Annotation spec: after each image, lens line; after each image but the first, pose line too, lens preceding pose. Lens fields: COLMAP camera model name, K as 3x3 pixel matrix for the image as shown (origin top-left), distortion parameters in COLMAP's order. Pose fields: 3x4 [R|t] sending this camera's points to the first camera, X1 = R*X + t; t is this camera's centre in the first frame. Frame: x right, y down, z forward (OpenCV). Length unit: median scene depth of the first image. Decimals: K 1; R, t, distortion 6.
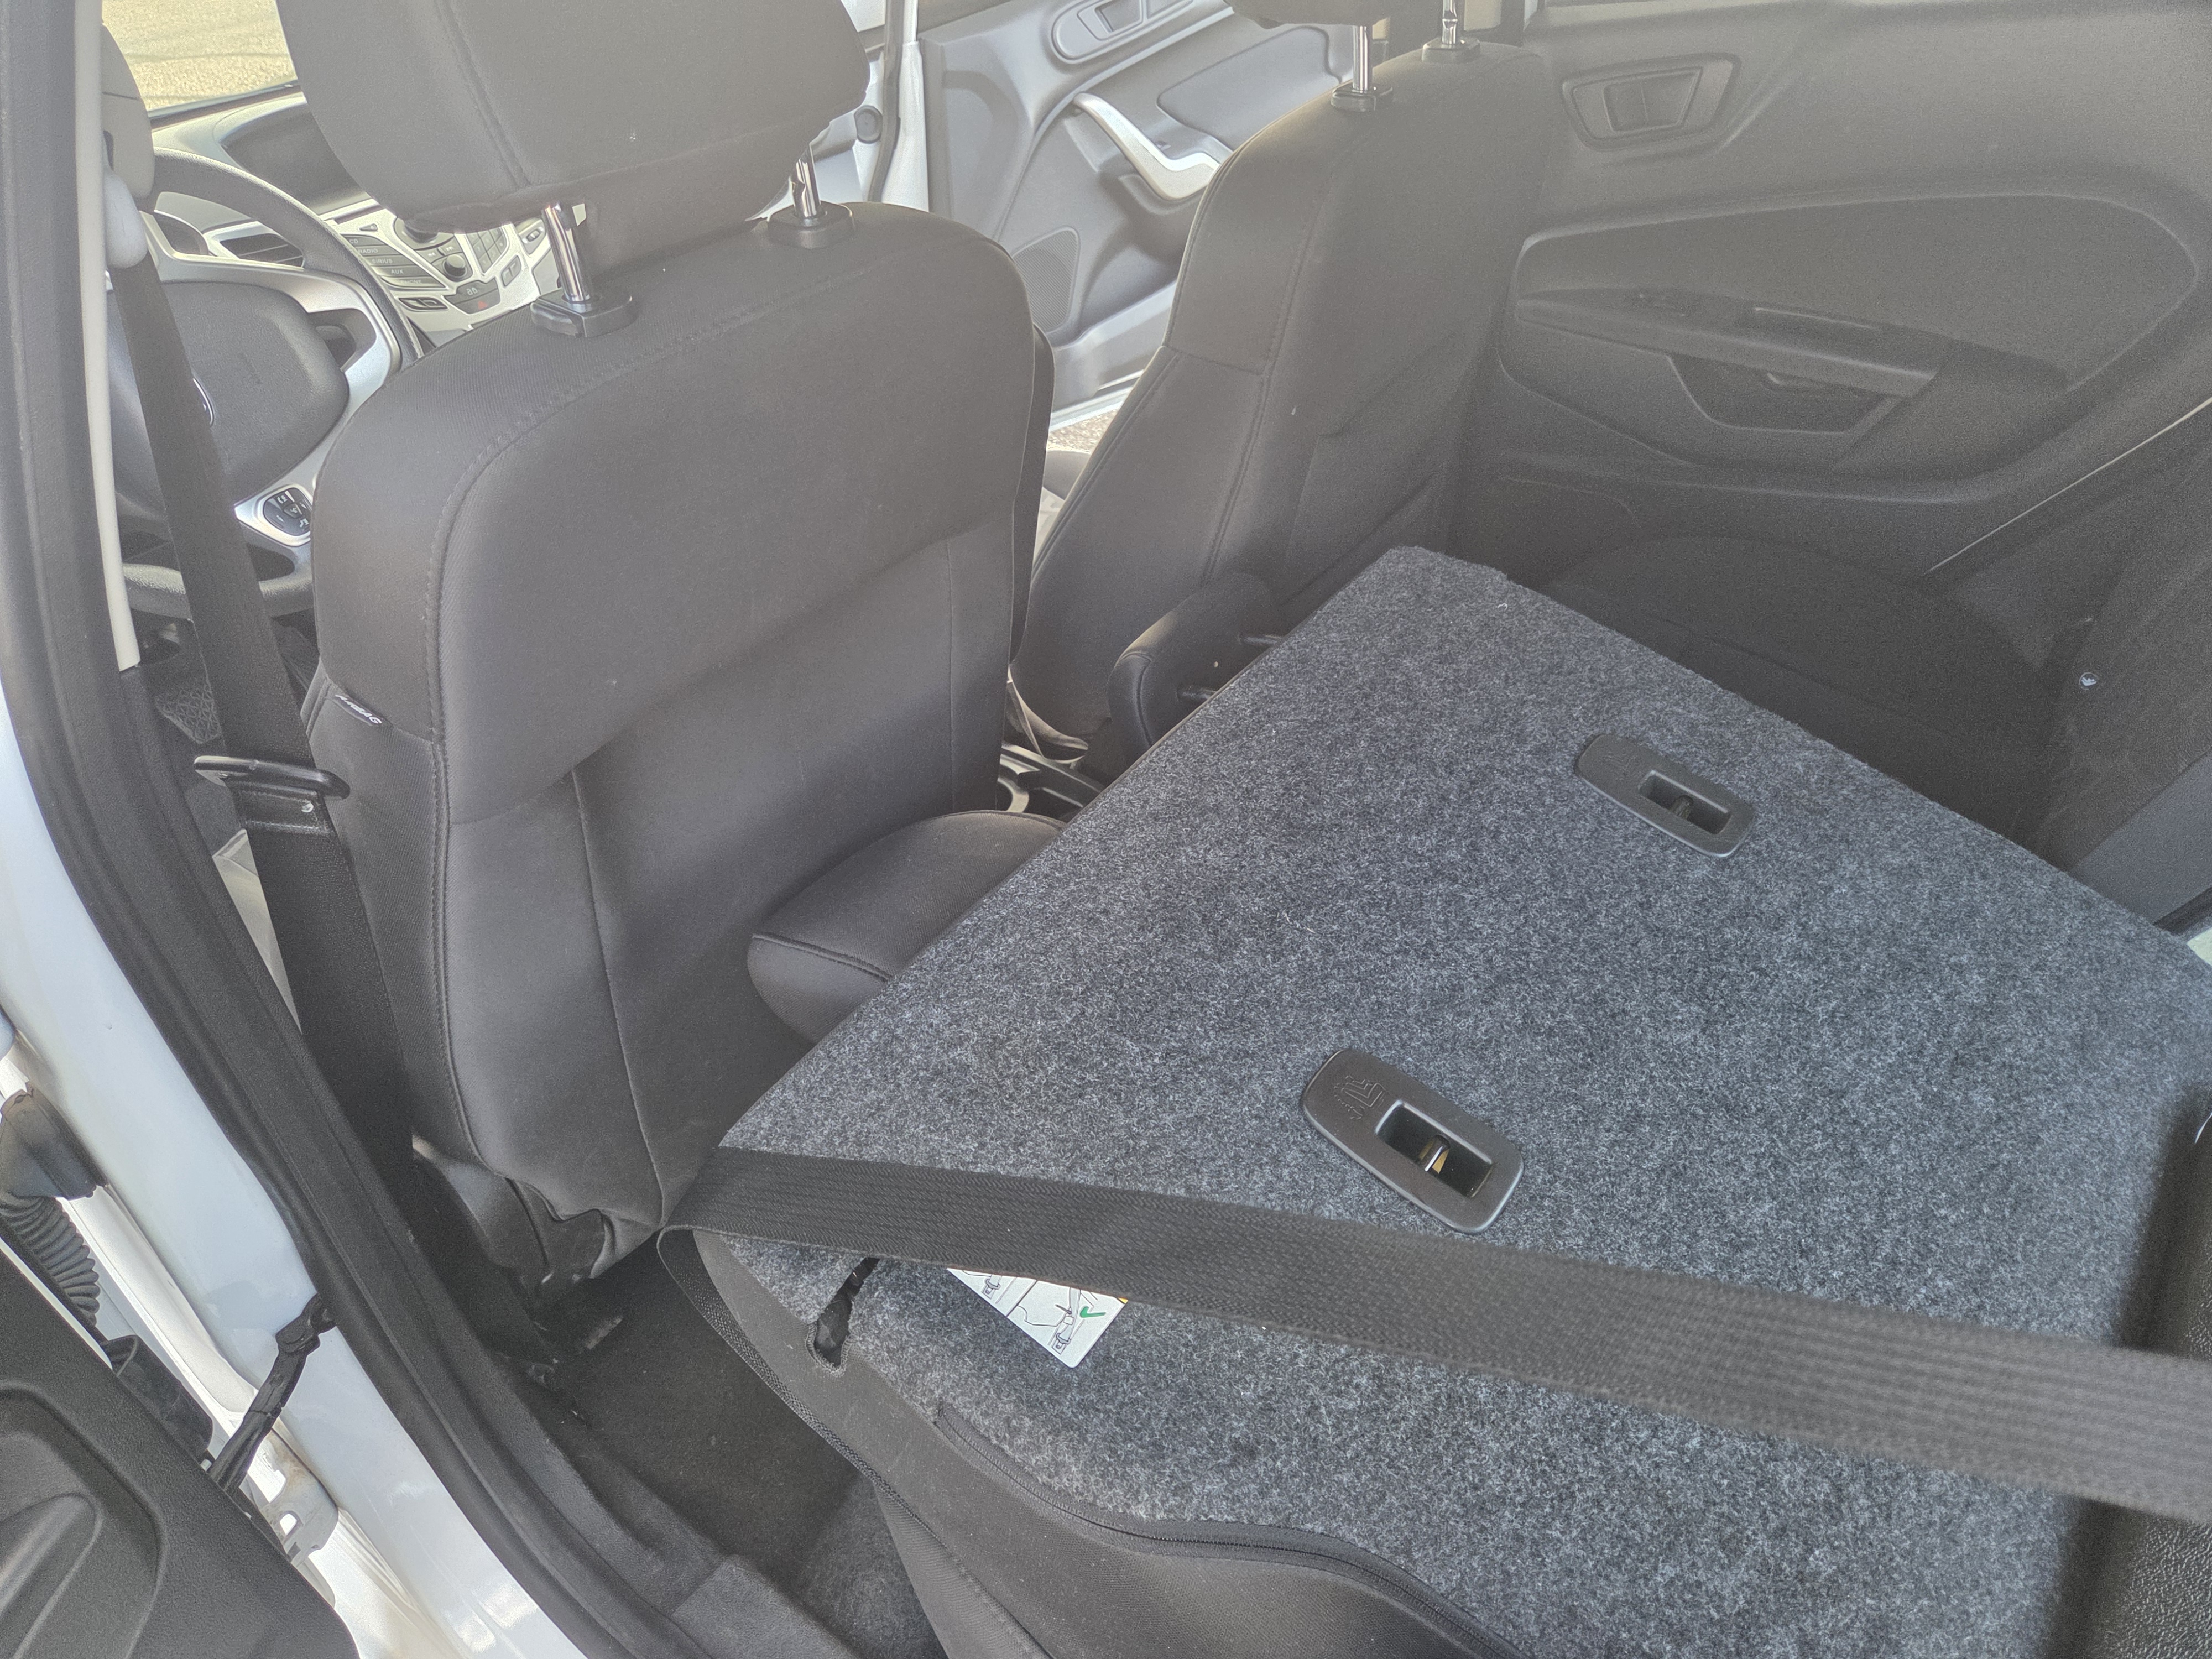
lens RADIAL K [[1562.1, 0, 1103.1], [0, 1562.1, 776.0], [0, 0, 1]] dist [0.052390, -0.069730]
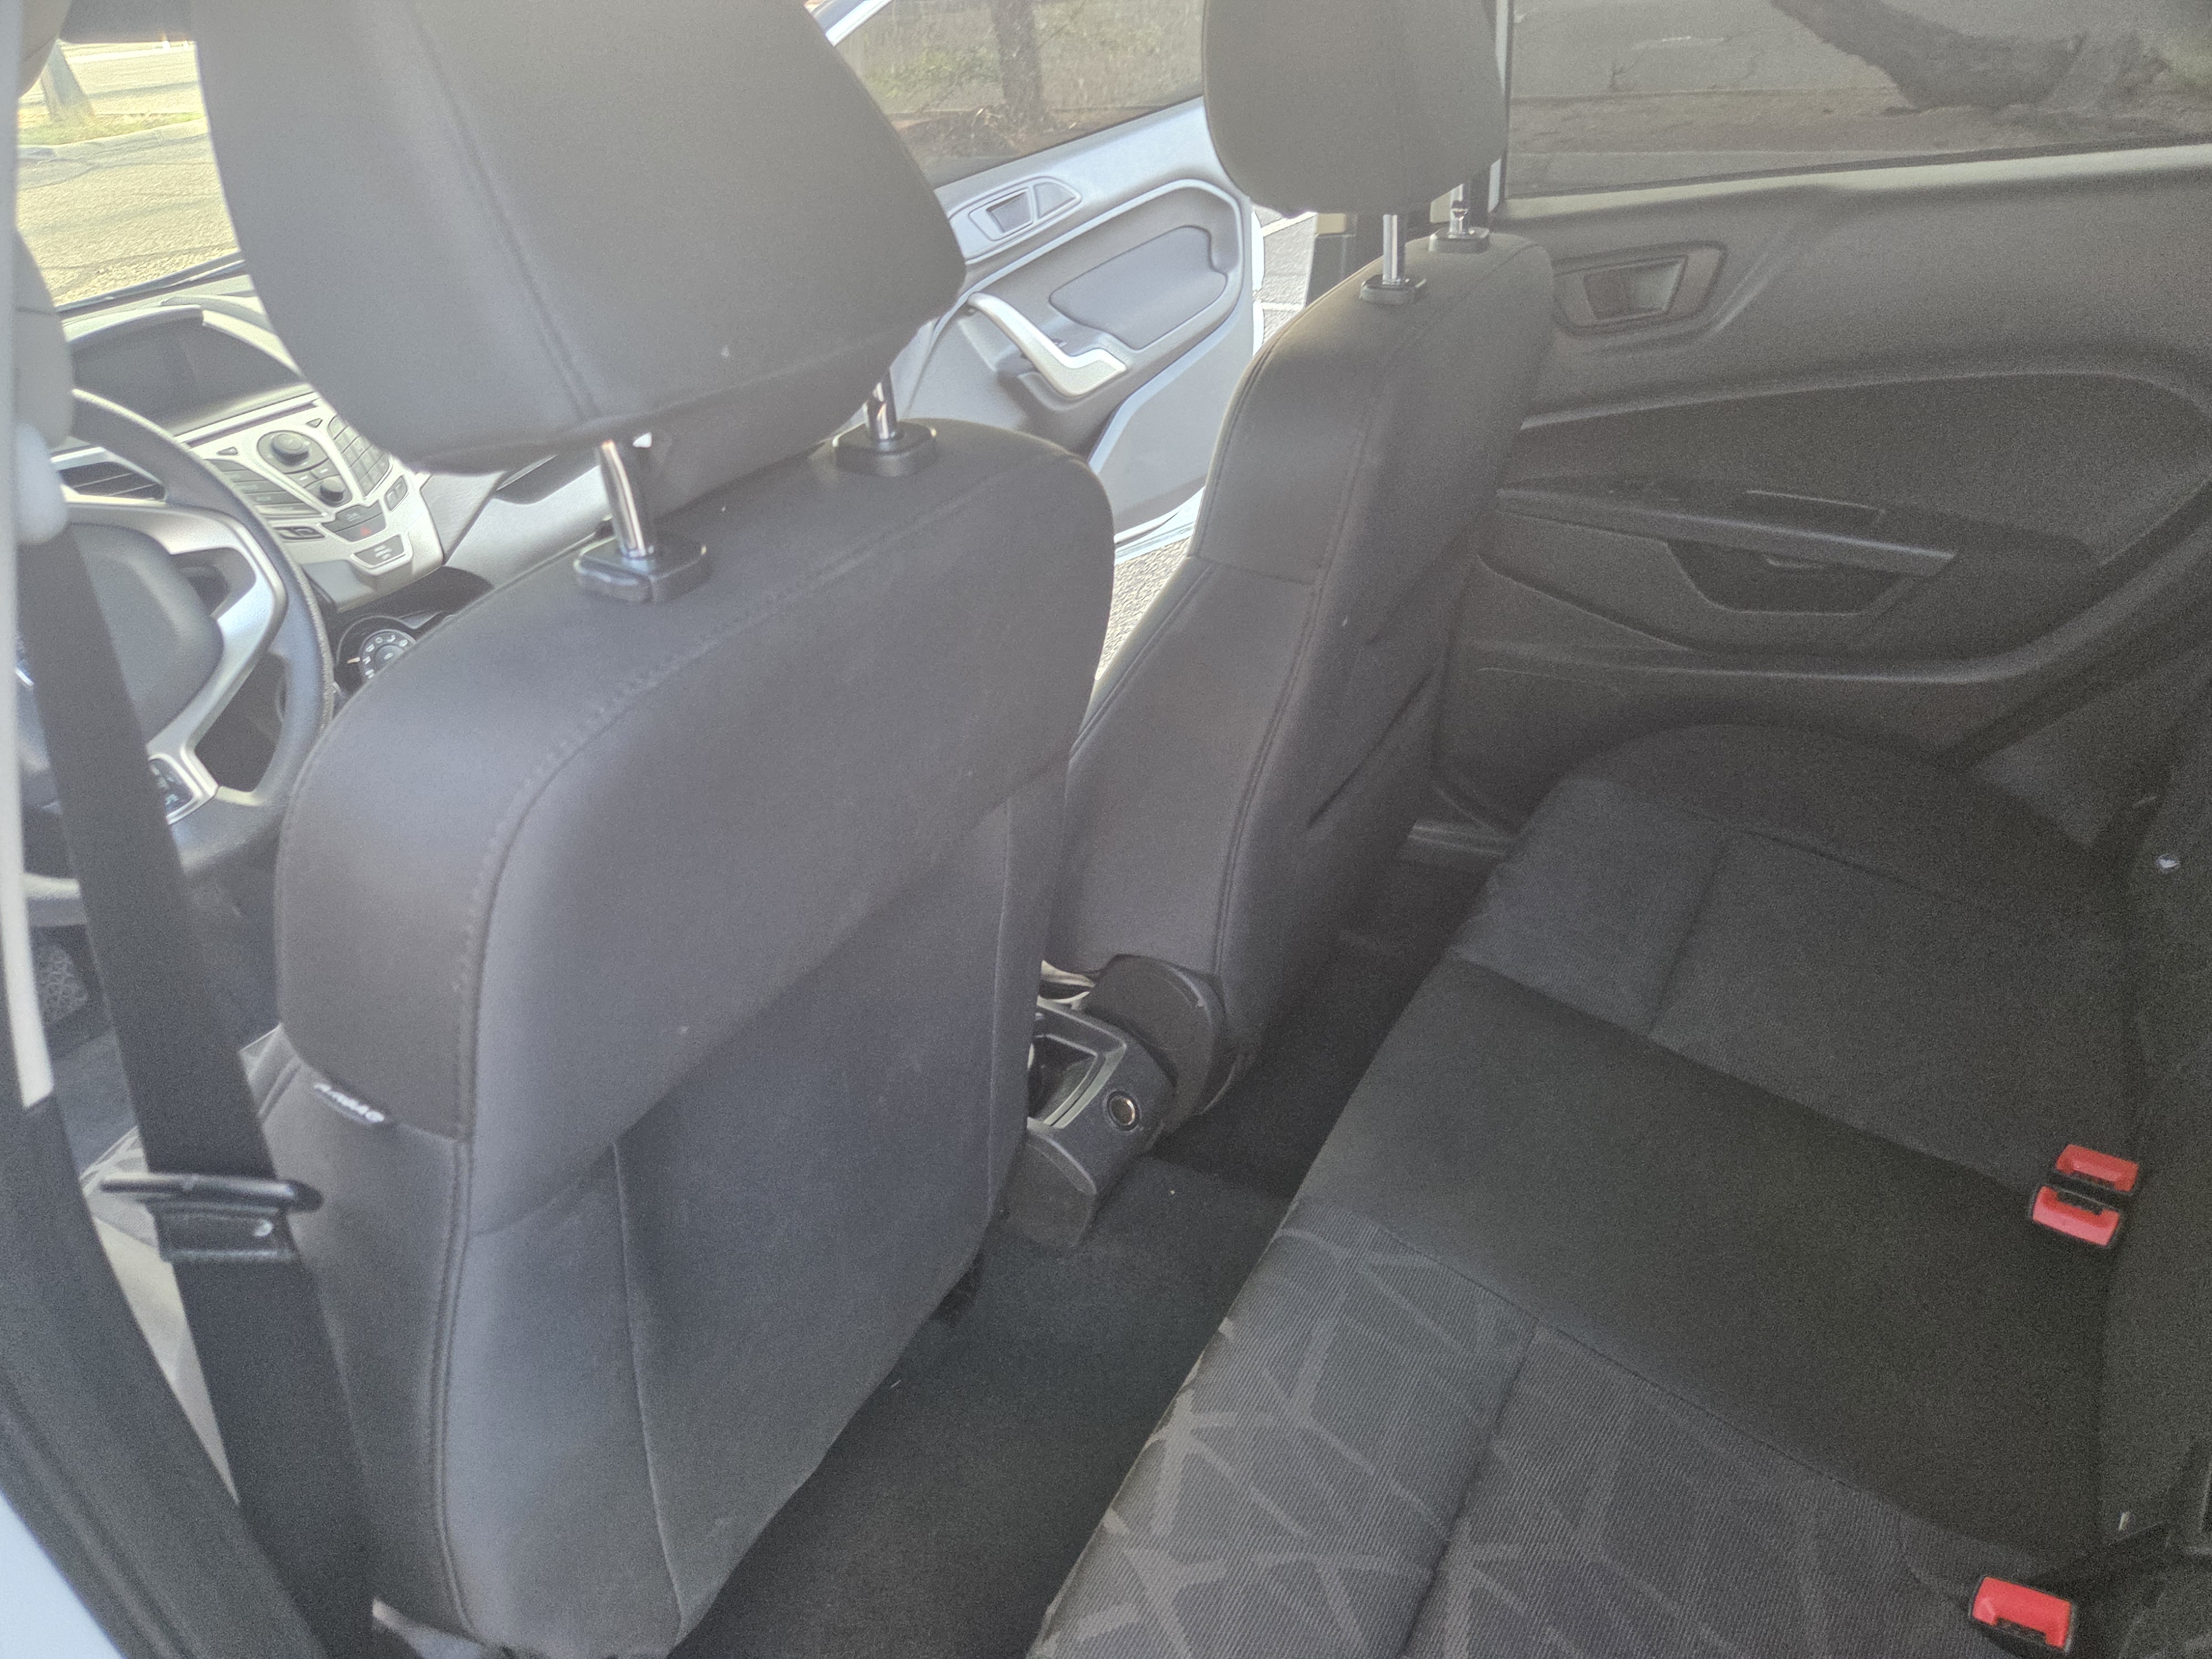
lens RADIAL K [[1495.0, 0, 1103.6], [0, 1495.0, 797.6], [0, 0, 1]] dist [0.071187, -0.069026]
pose [[0.989488, -0.059680, 0.131730, -0.125306], [0.070730, 0.994213, -0.080860, -0.062565], [-0.126142, 0.089327, 0.987982, 0.142918]]
